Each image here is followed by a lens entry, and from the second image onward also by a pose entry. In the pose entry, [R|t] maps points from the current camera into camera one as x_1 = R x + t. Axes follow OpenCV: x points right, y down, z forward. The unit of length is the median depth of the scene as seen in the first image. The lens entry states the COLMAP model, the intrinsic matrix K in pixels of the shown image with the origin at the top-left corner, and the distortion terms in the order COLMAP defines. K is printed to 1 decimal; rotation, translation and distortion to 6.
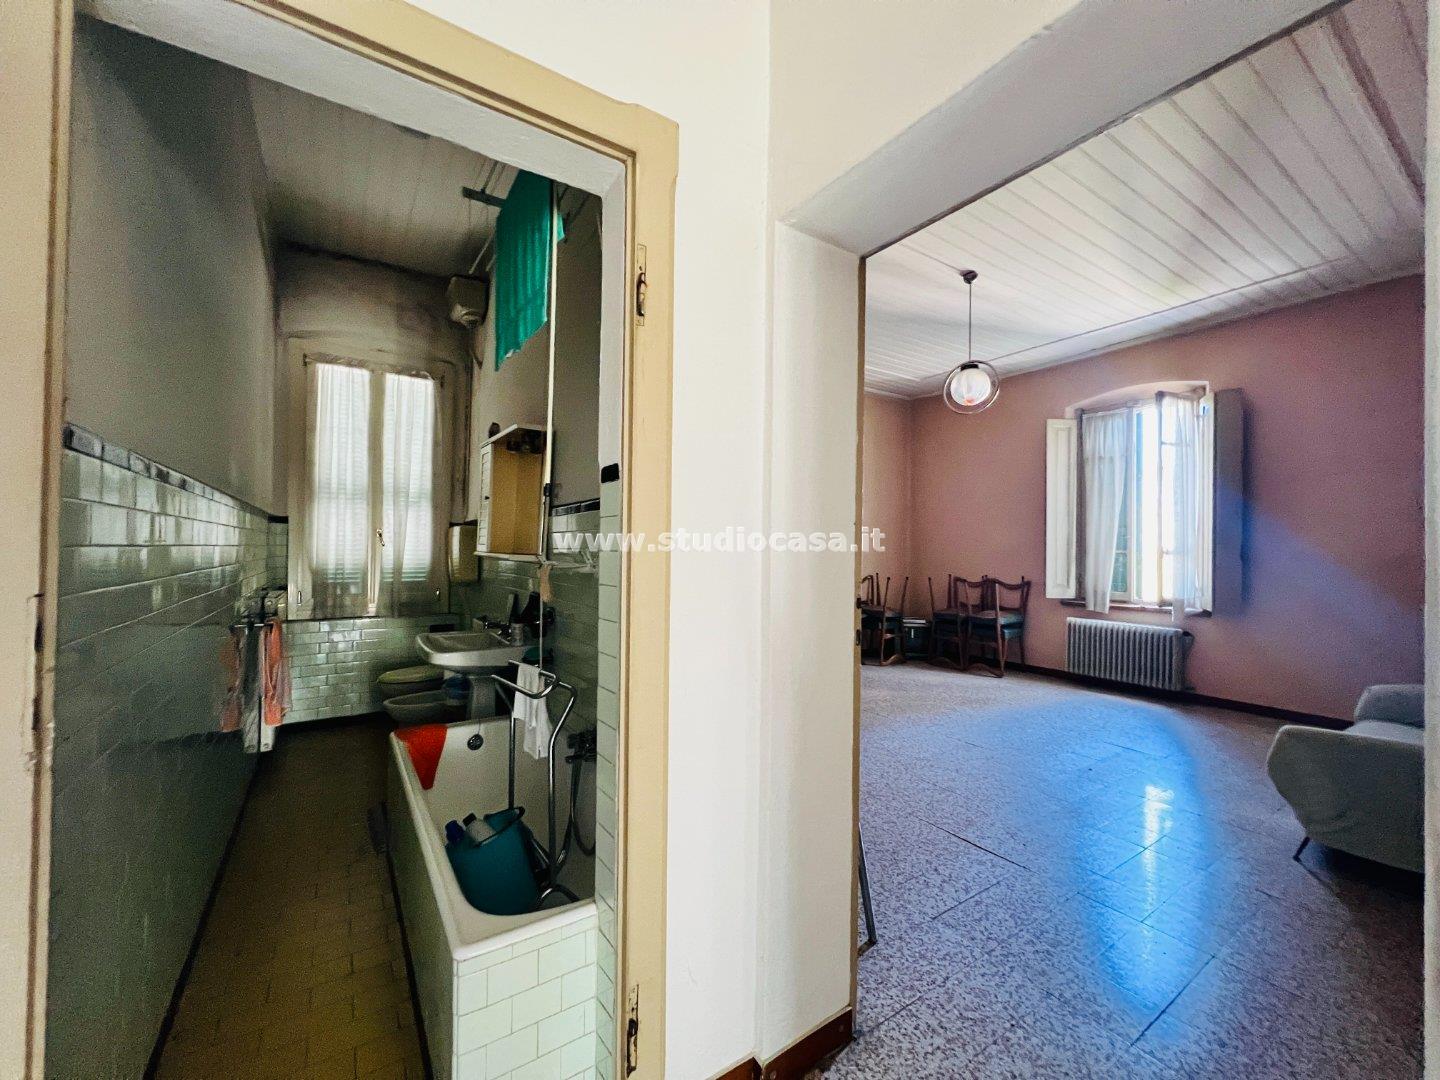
lens RADIAL K [[579.8, 0, 723.9], [0, 579.8, 546.8], [0, 0, 1]] dist [0.000135, 0.000389]
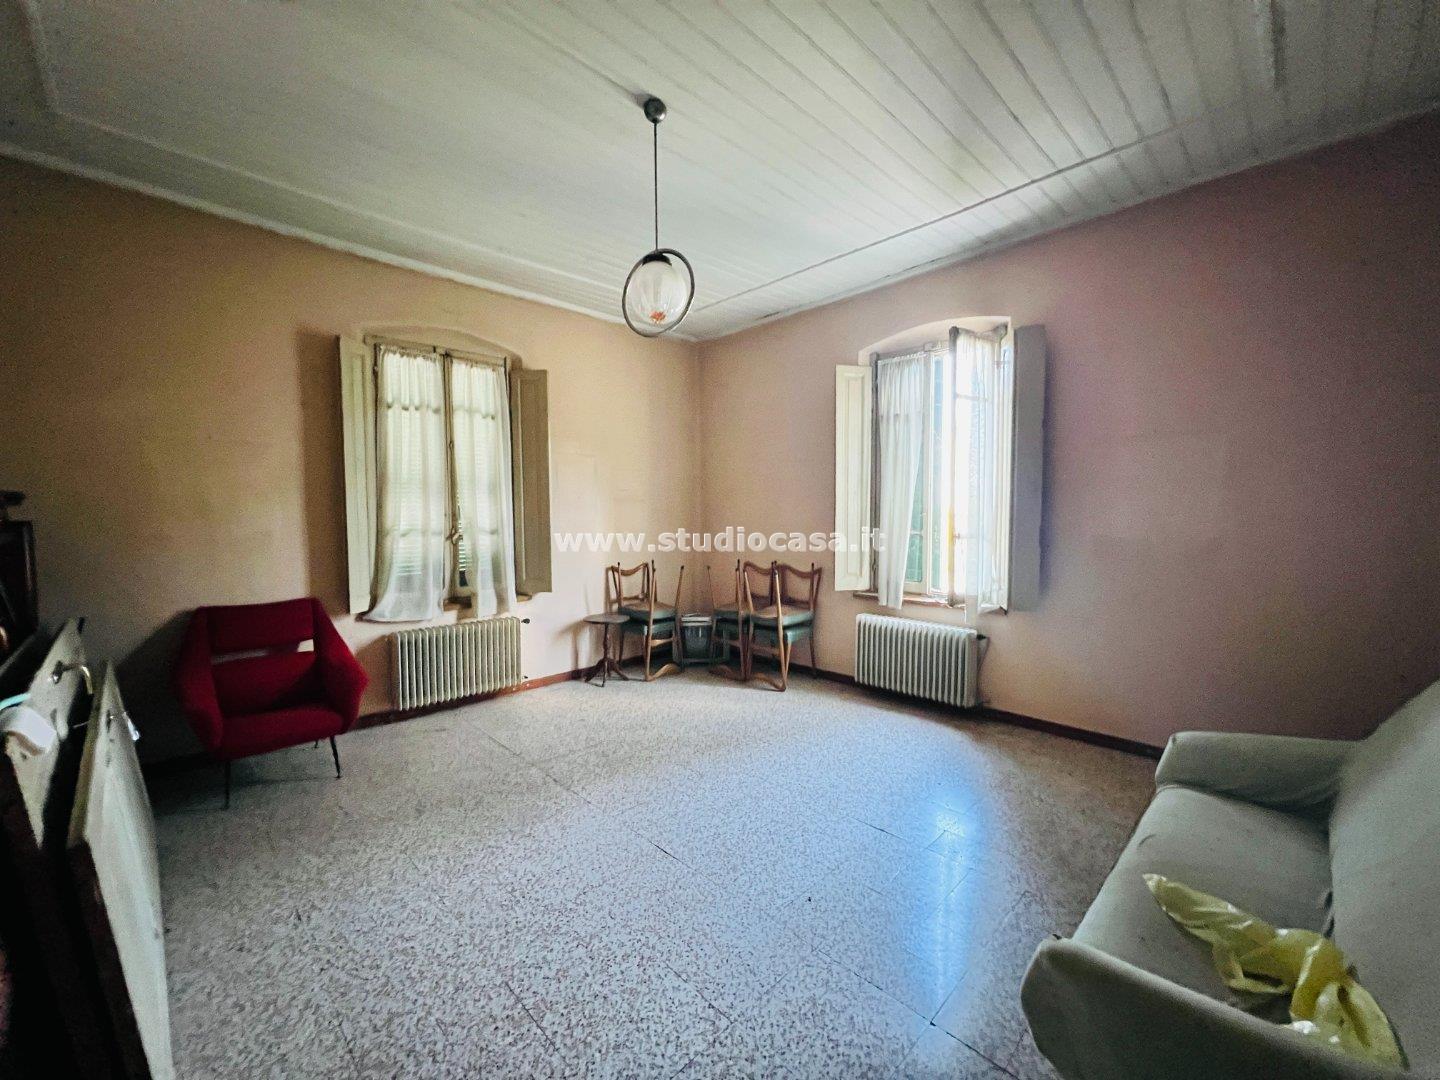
lens RADIAL K [[579.8, 0, 725.0], [0, 579.8, 545.6], [0, 0, 1]] dist [0.000135, 0.000389]
pose [[0.980987, -0.029356, 0.191839, 0.260196], [0.017161, 0.997743, 0.064924, -0.029919], [-0.193312, -0.060398, 0.979277, 0.251180]]
